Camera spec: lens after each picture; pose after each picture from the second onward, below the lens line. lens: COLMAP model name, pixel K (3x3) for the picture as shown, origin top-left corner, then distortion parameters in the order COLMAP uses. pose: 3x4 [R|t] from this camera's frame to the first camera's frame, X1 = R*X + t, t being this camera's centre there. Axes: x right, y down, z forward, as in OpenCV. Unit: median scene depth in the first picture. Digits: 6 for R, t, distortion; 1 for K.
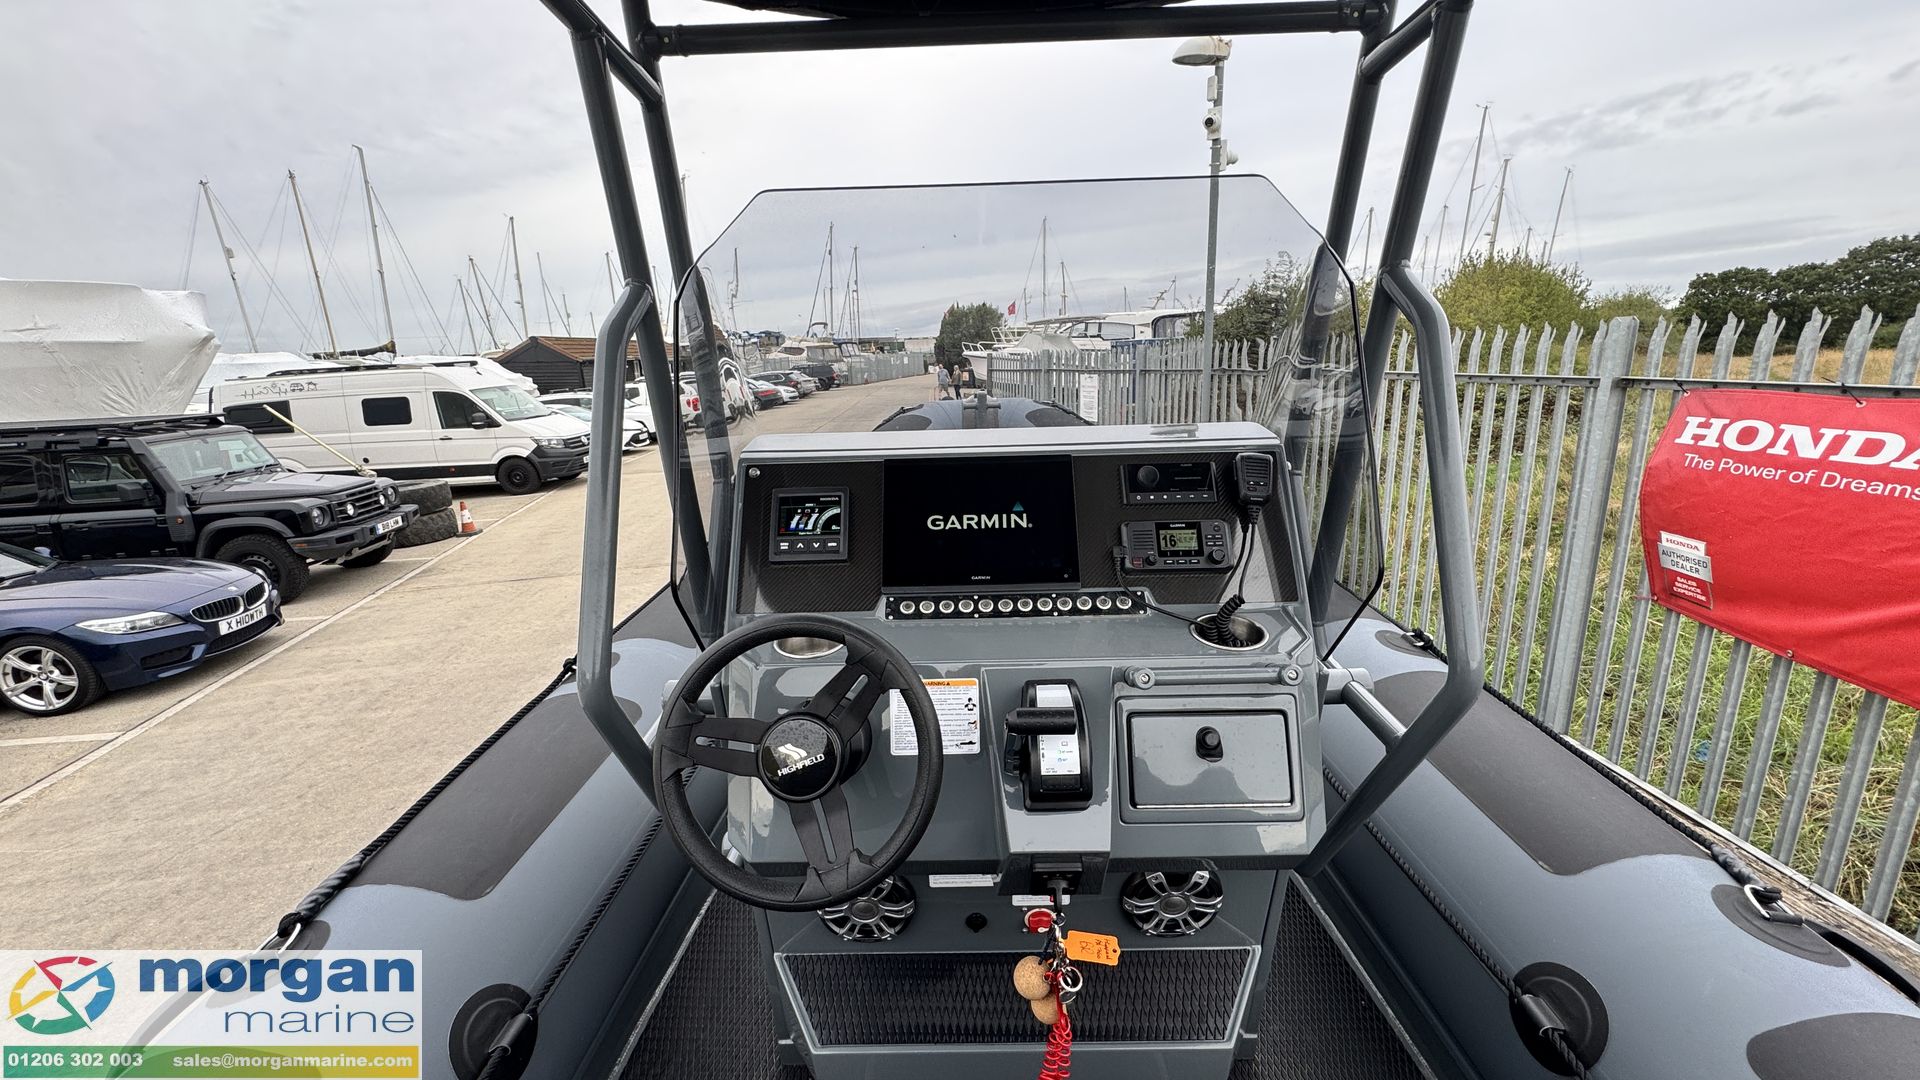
lens RADIAL K [[777.2, 0, 966.9], [0, 777.2, 542.9], [0, 0, 1]] dist [-0.001097, 0.000281]
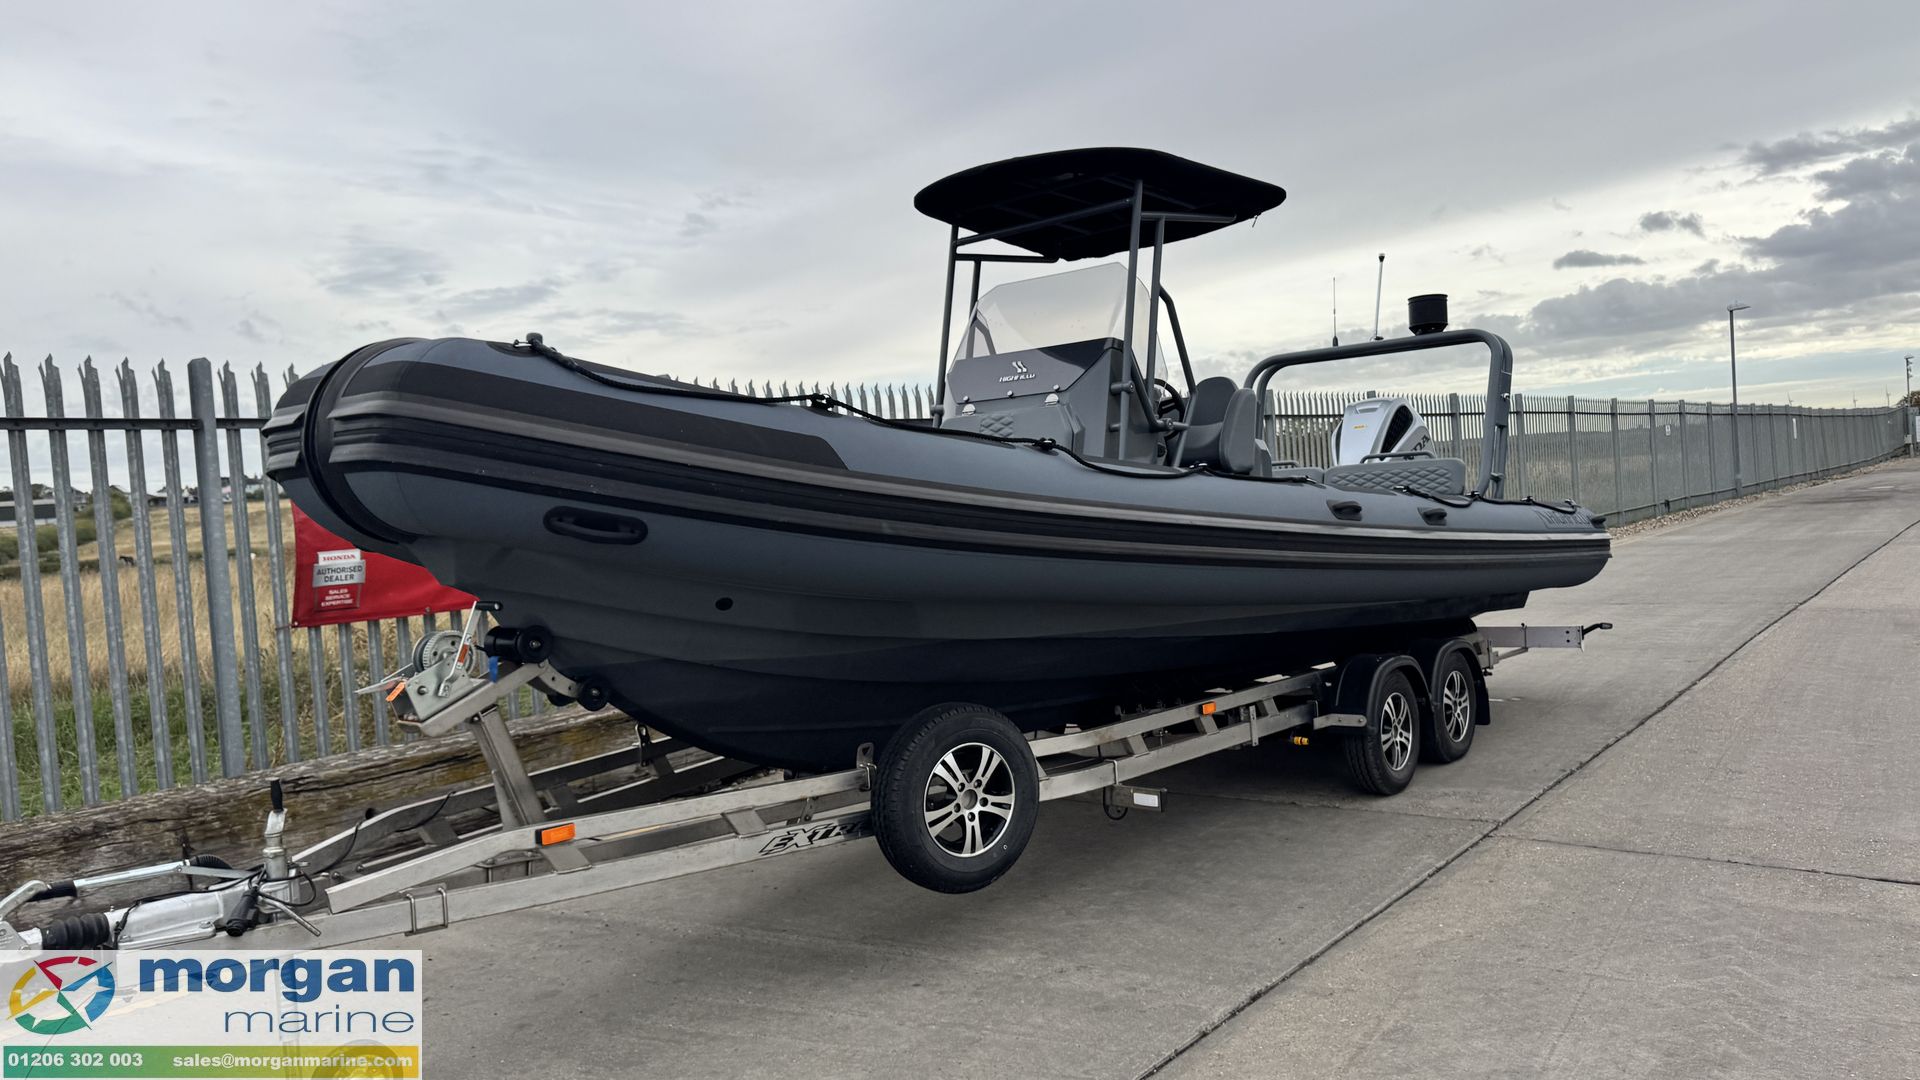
lens RADIAL K [[1362.4, 0, 984.1], [0, 1362.4, 534.9], [0, 0, 1]] dist [0.104257, -0.165787]
pose [[-0.785869, 0.064835, 0.614985, -0.240214], [0.235894, 0.950720, 0.201210, -0.047981], [-0.571633, 0.303196, -0.762436, 0.444086]]
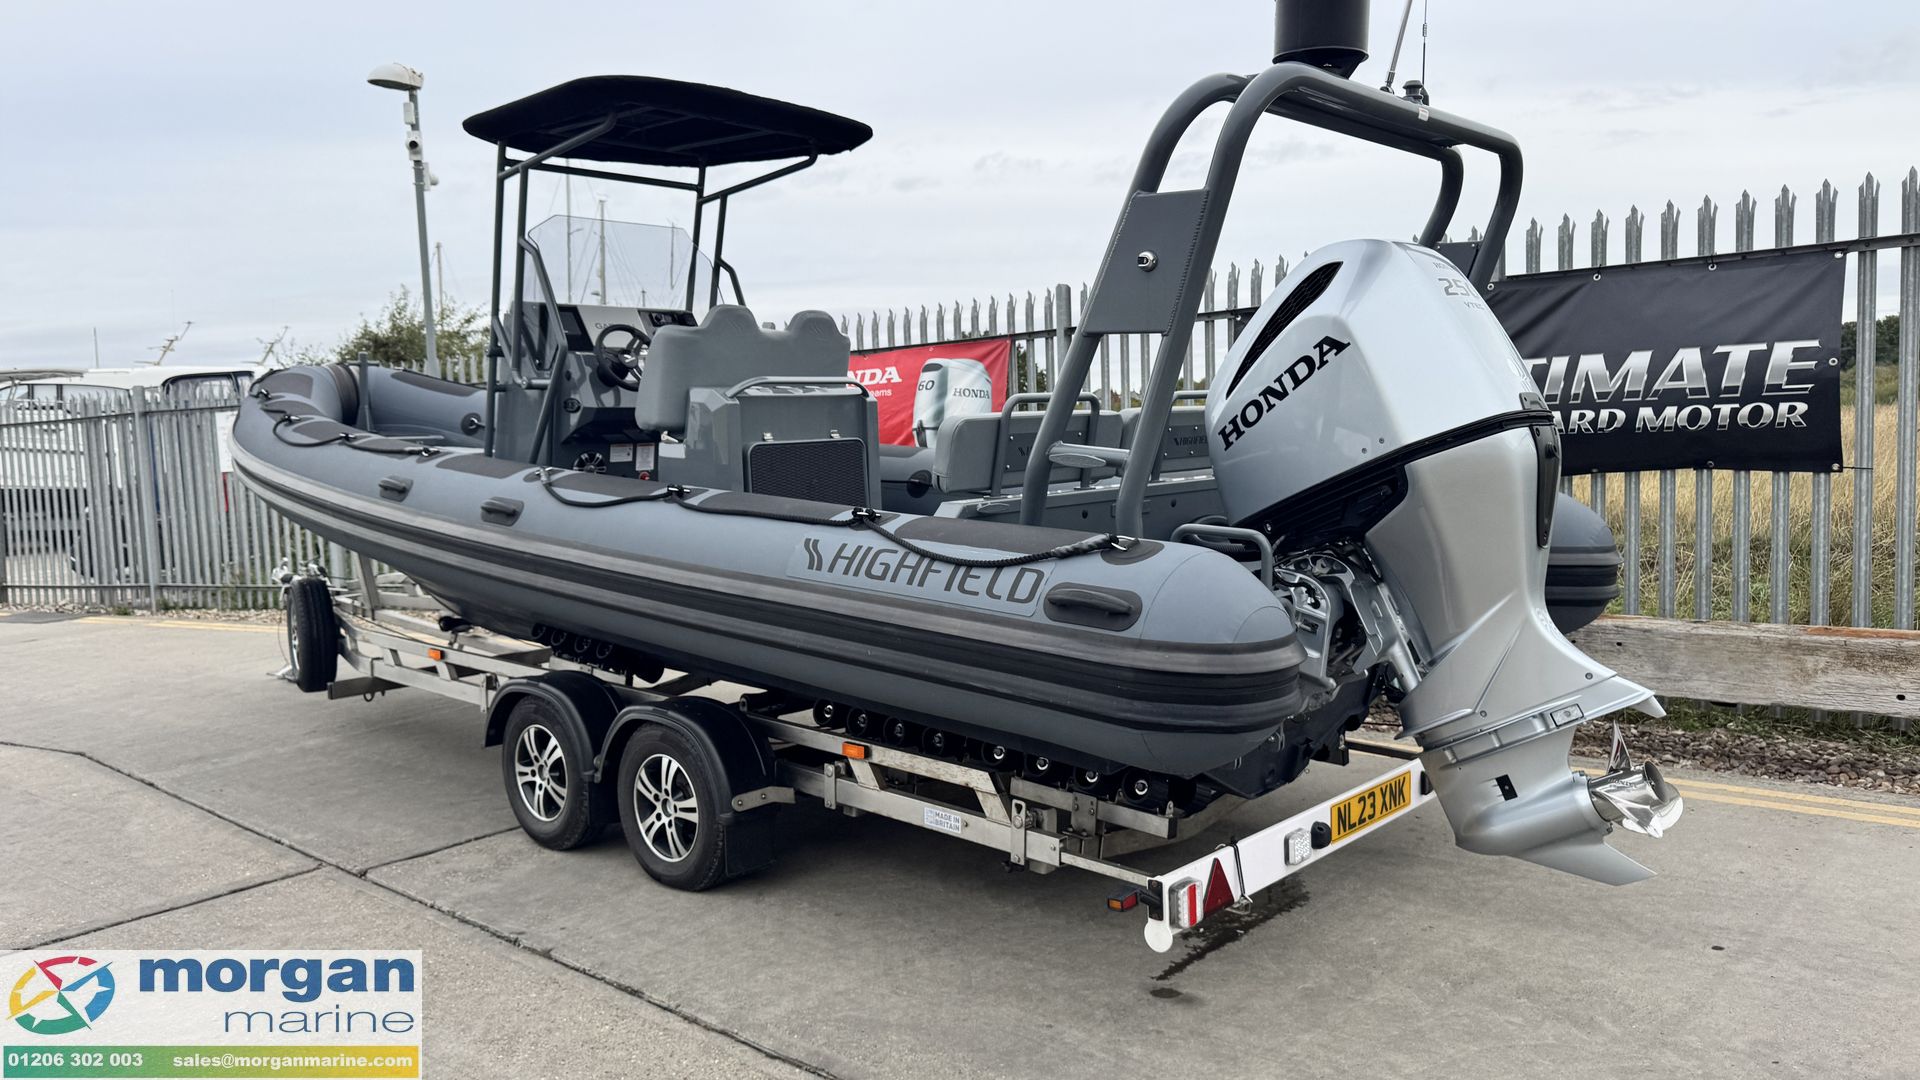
lens RADIAL K [[1370.1, 0, 960.0], [0, 1370.1, 540.0], [0, 0, 1]] dist [0.115018, -0.158504]
pose [[0.678734, -0.057498, 0.732130, -0.252854], [0.196342, 0.974847, -0.105462, 0.133092], [-0.707651, 0.215329, 0.672951, -0.279970]]
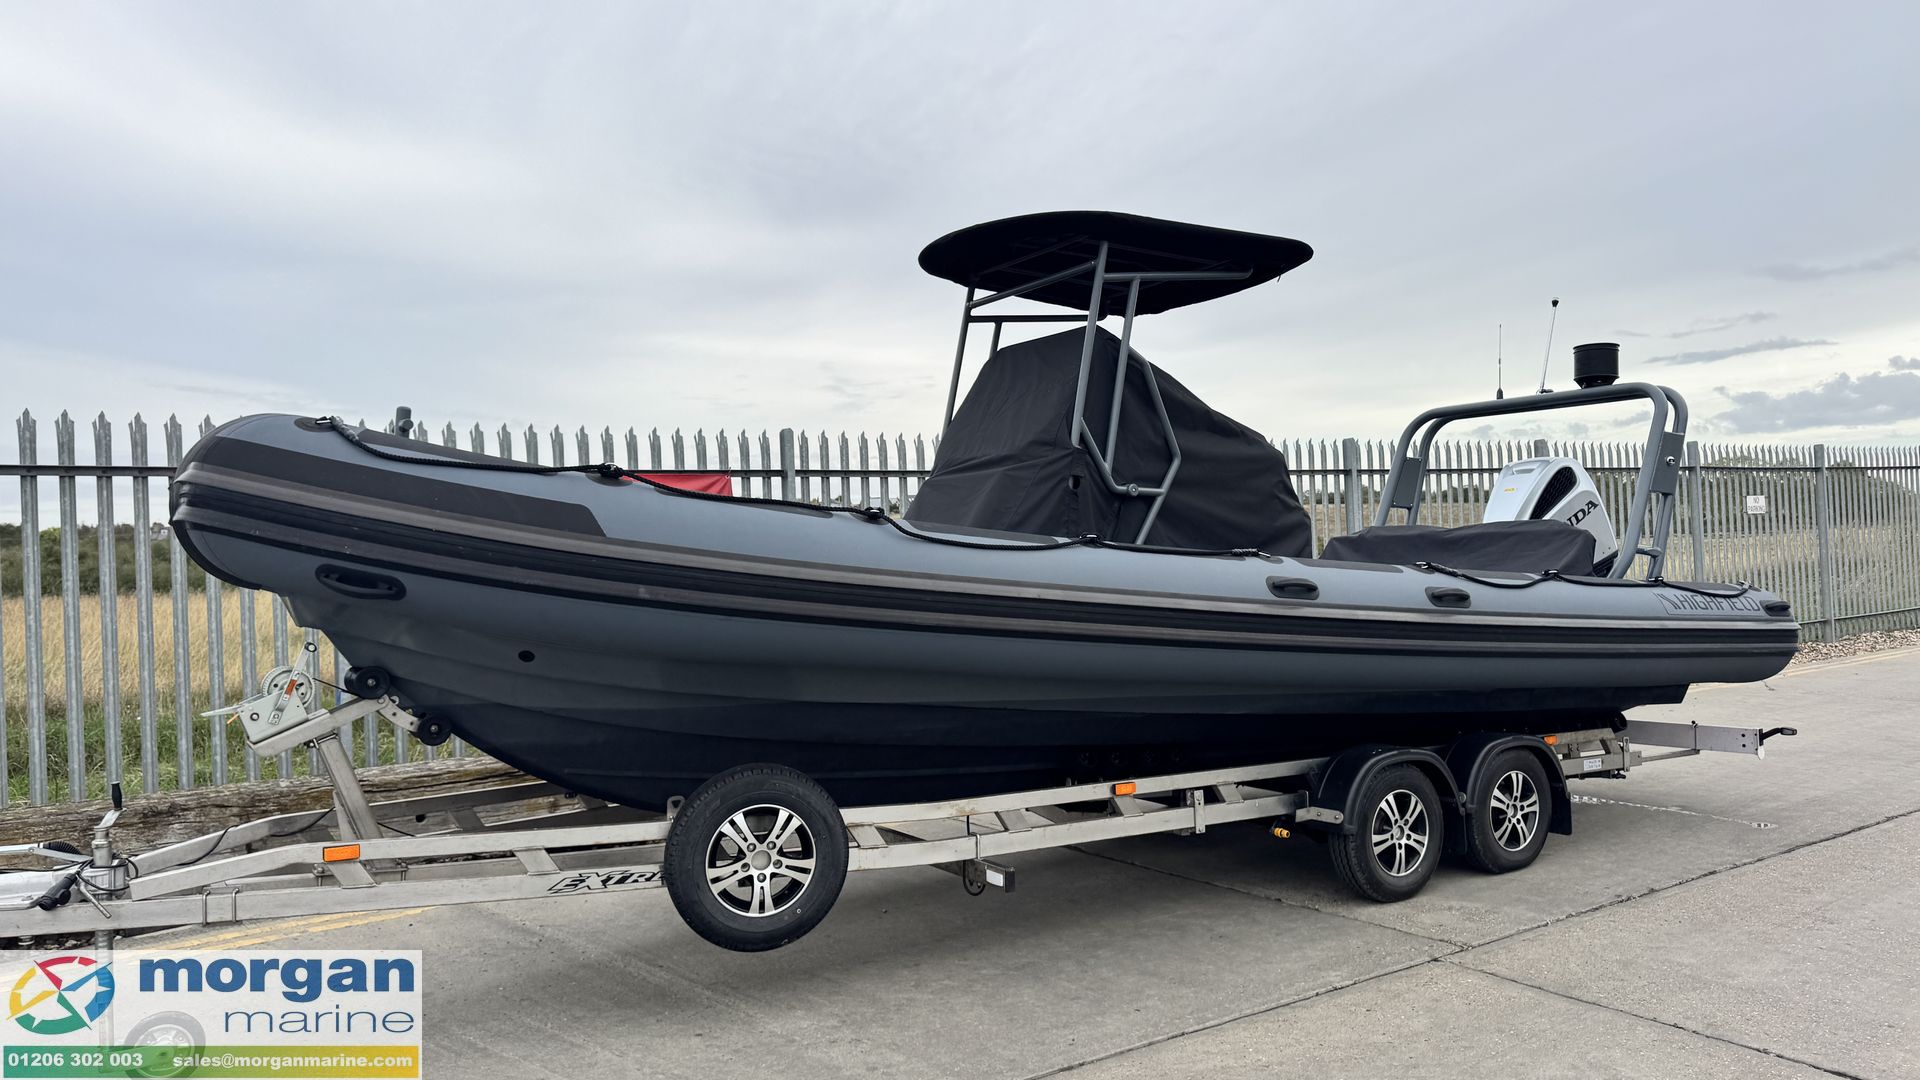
lens RADIAL K [[1362.4, 0, 984.1], [0, 1362.4, 534.9], [0, 0, 1]] dist [0.104257, -0.165787]
pose [[-0.565378, 0.057096, 0.822854, -0.335852], [0.246829, 0.963598, 0.102732, -0.022623], [-0.787035, 0.261186, -0.558890, 0.347707]]
